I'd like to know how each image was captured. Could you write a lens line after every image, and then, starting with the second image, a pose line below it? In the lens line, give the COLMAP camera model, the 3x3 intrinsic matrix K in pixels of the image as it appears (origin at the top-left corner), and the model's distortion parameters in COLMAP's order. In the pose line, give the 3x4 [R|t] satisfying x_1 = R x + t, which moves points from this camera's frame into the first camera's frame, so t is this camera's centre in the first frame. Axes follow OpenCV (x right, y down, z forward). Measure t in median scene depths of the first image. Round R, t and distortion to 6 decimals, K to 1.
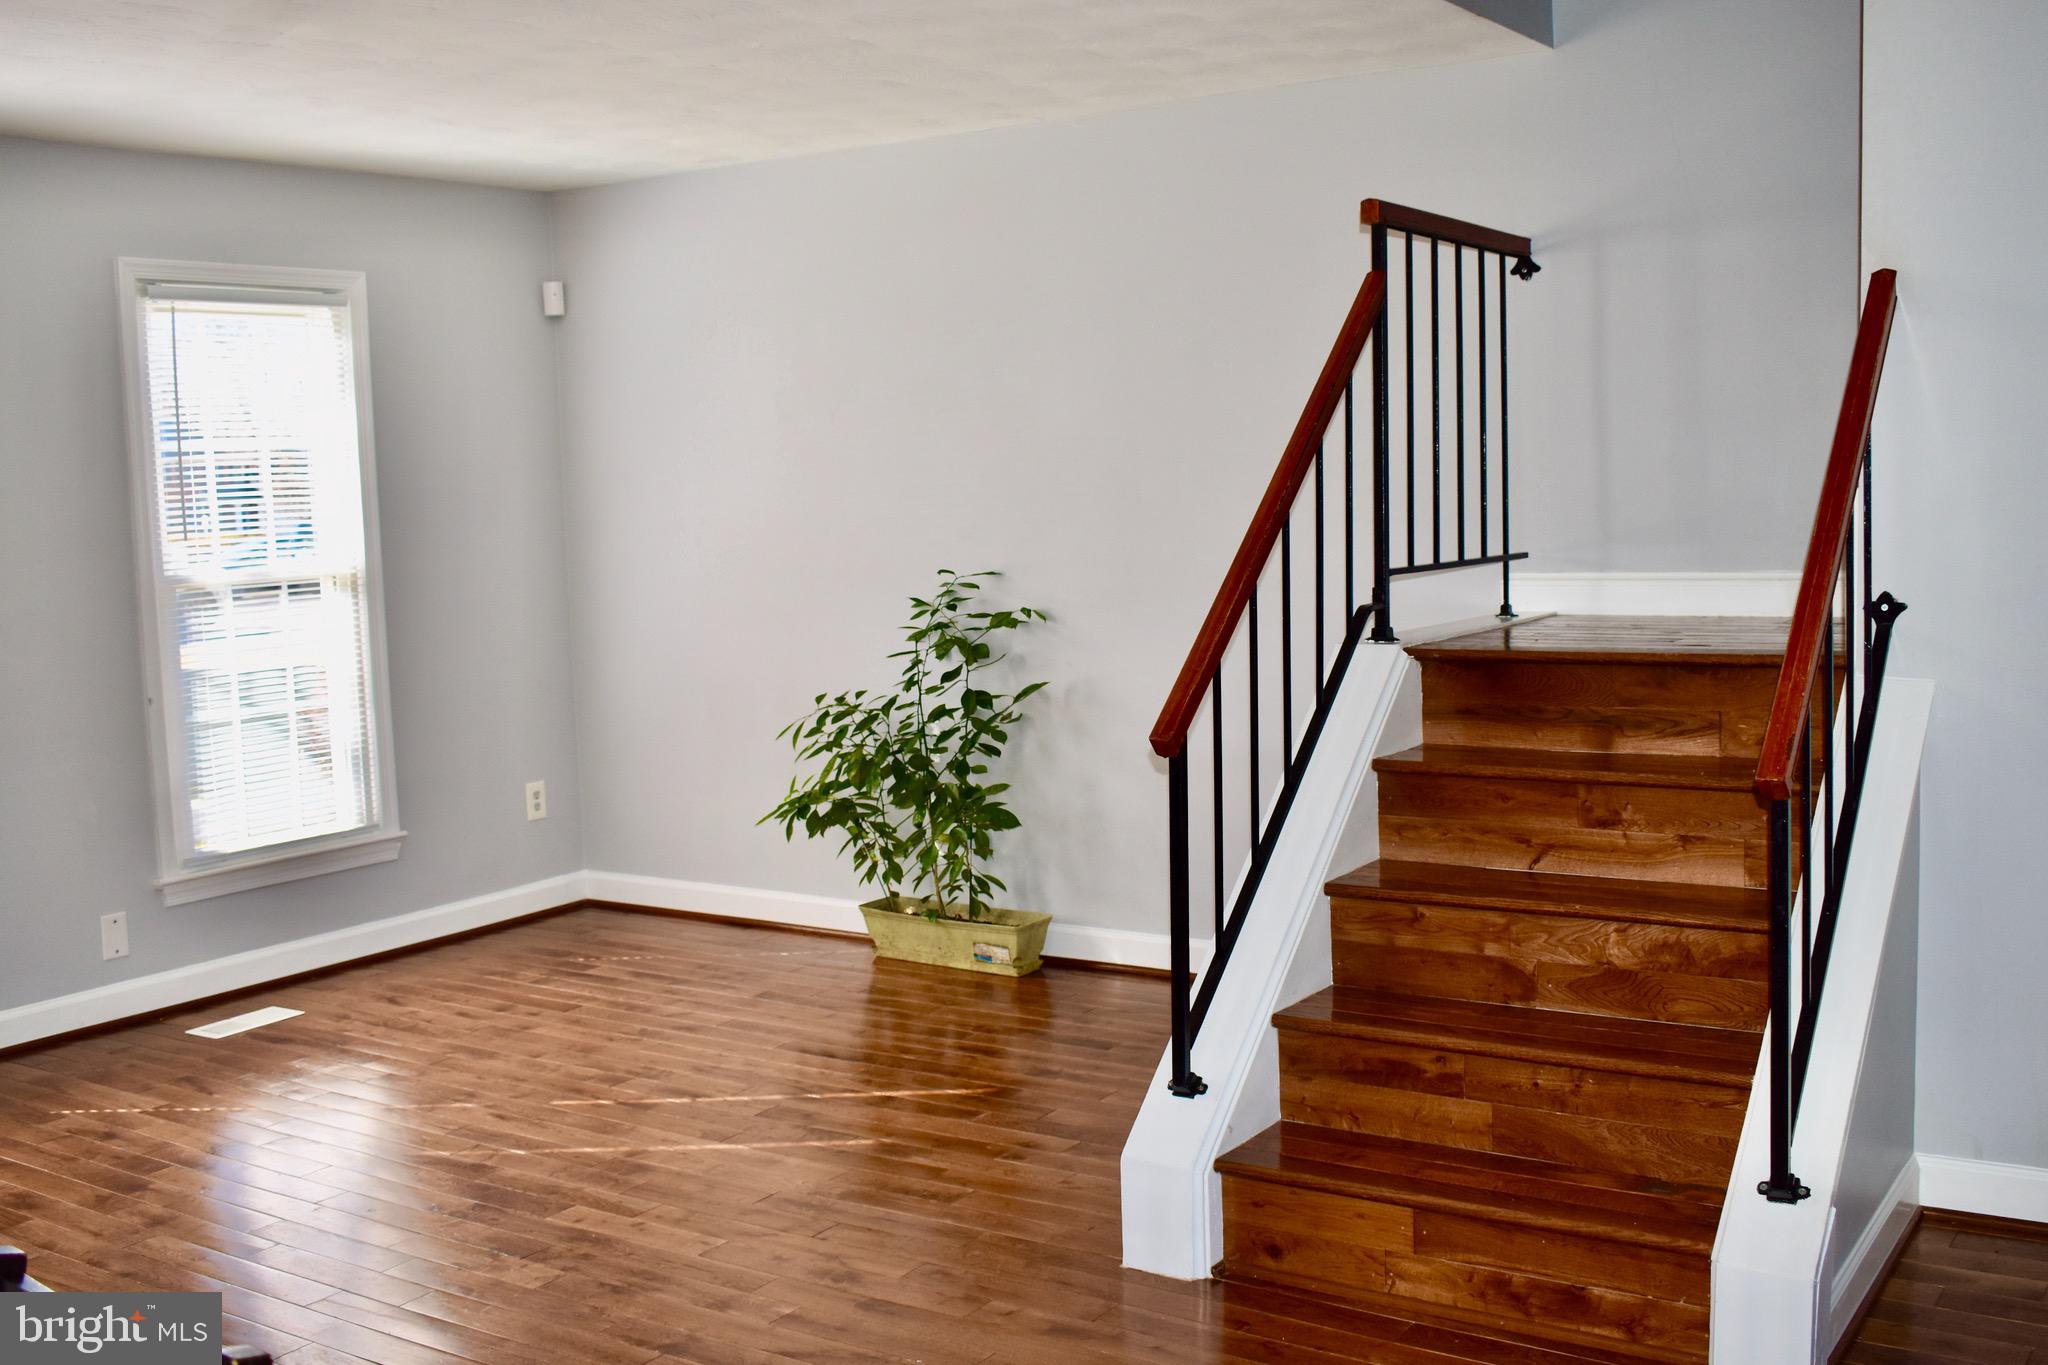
lens RADIAL K [[2097.9, 0, 1033.3], [0, 2097.9, 678.7], [0, 0, 1]] dist [-0.058082, 0.000000]
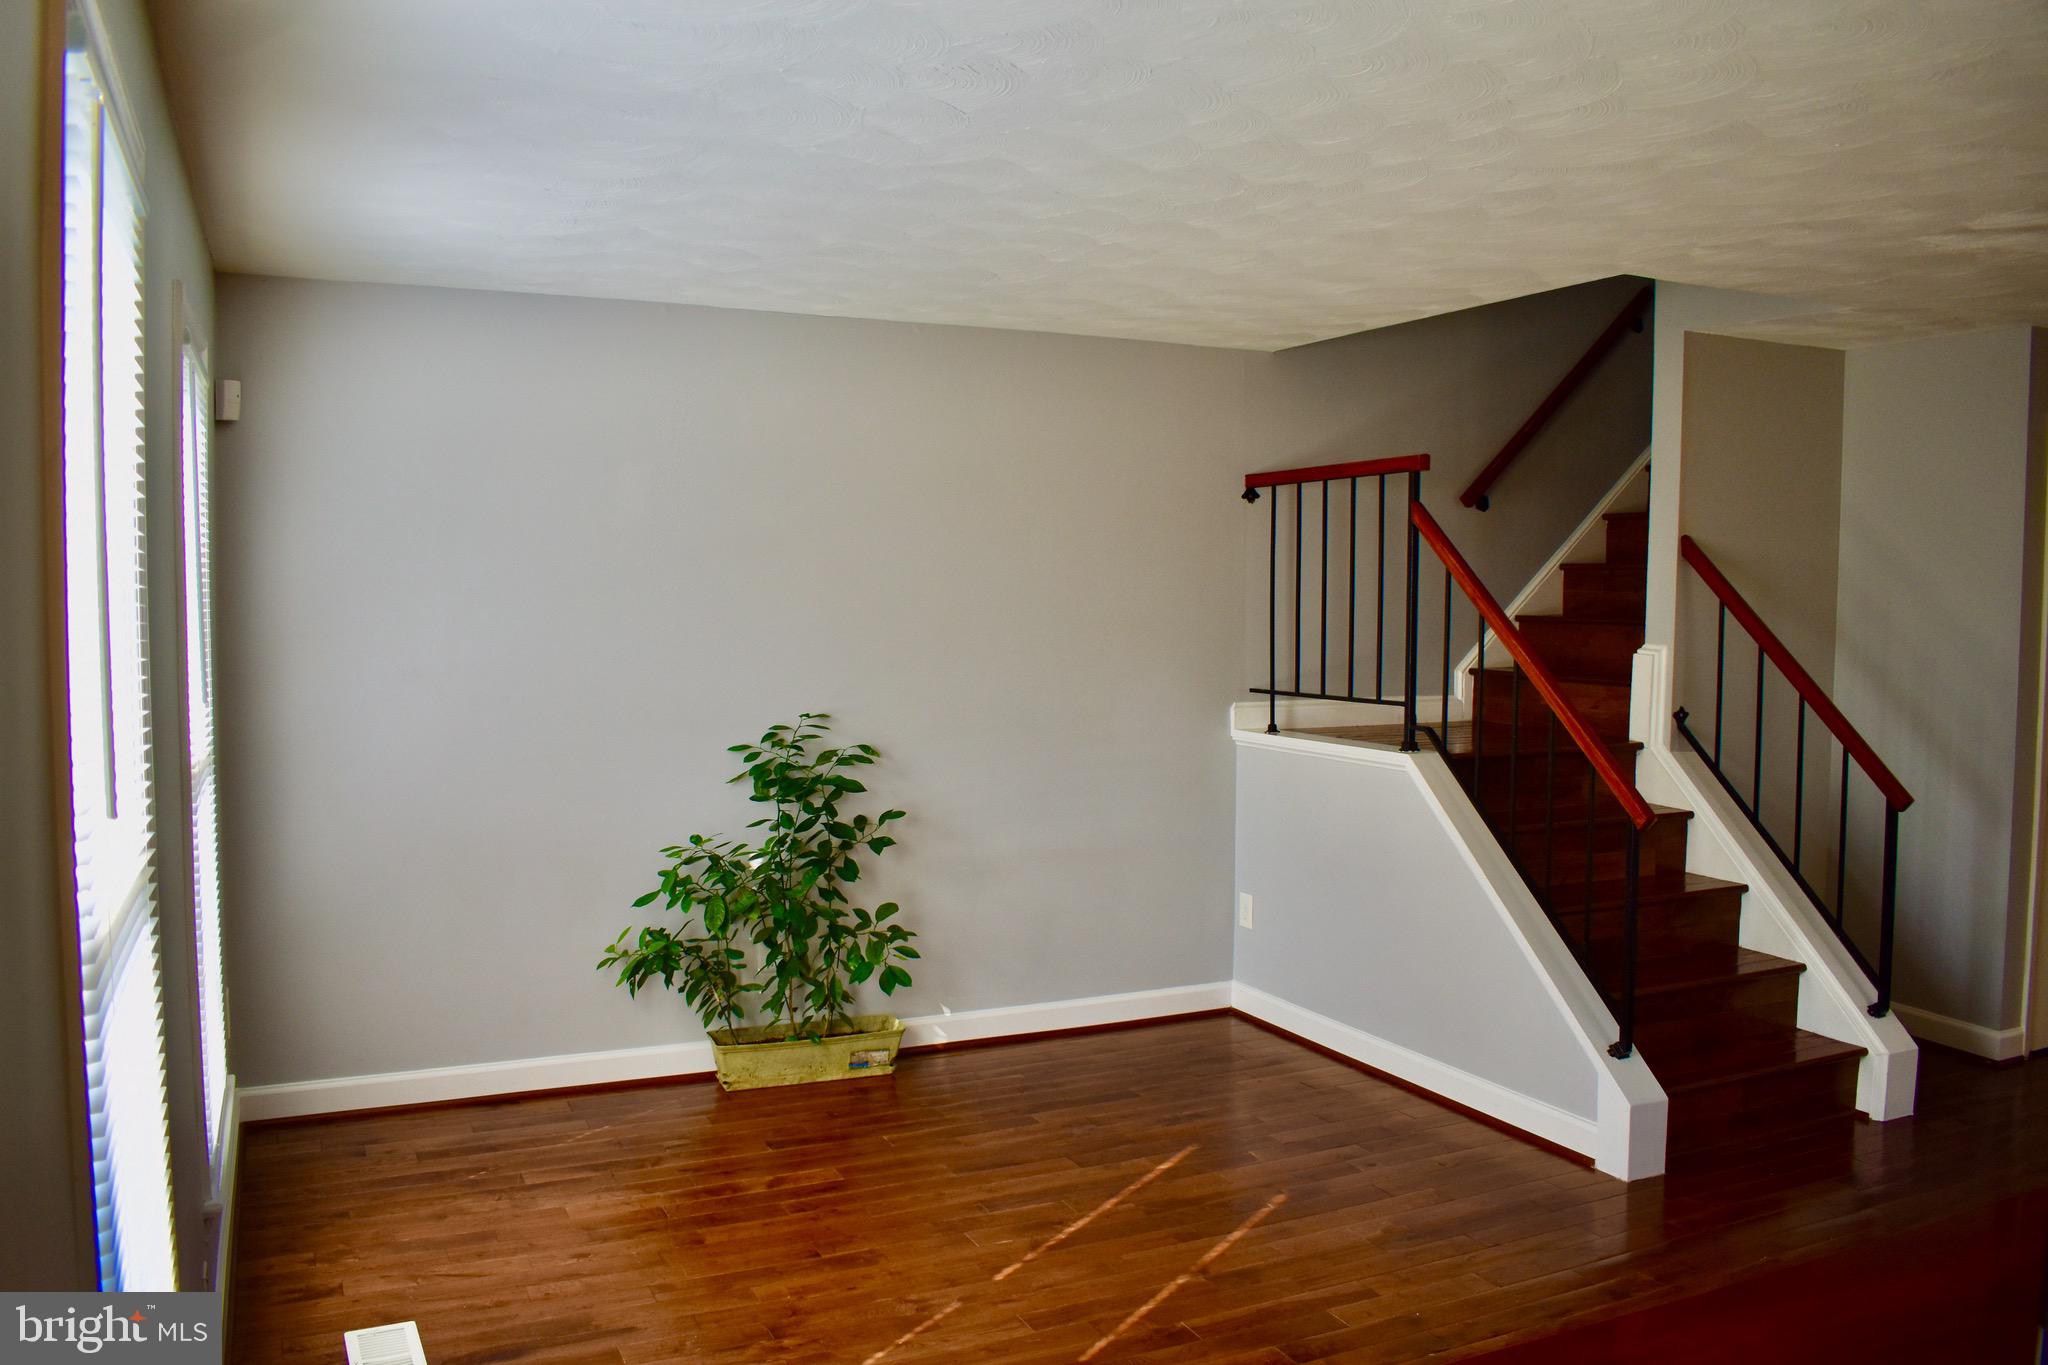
lens RADIAL K [[1611.3, 0, 1029.0], [0, 1611.3, 671.3], [0, 0, 1]] dist [-0.071850, -0.010580]
pose [[0.522736, -0.014047, 0.852379, -0.690746], [0.062142, 0.997832, -0.021665, -0.049328], [-0.850227, 0.064294, 0.522476, 0.467193]]
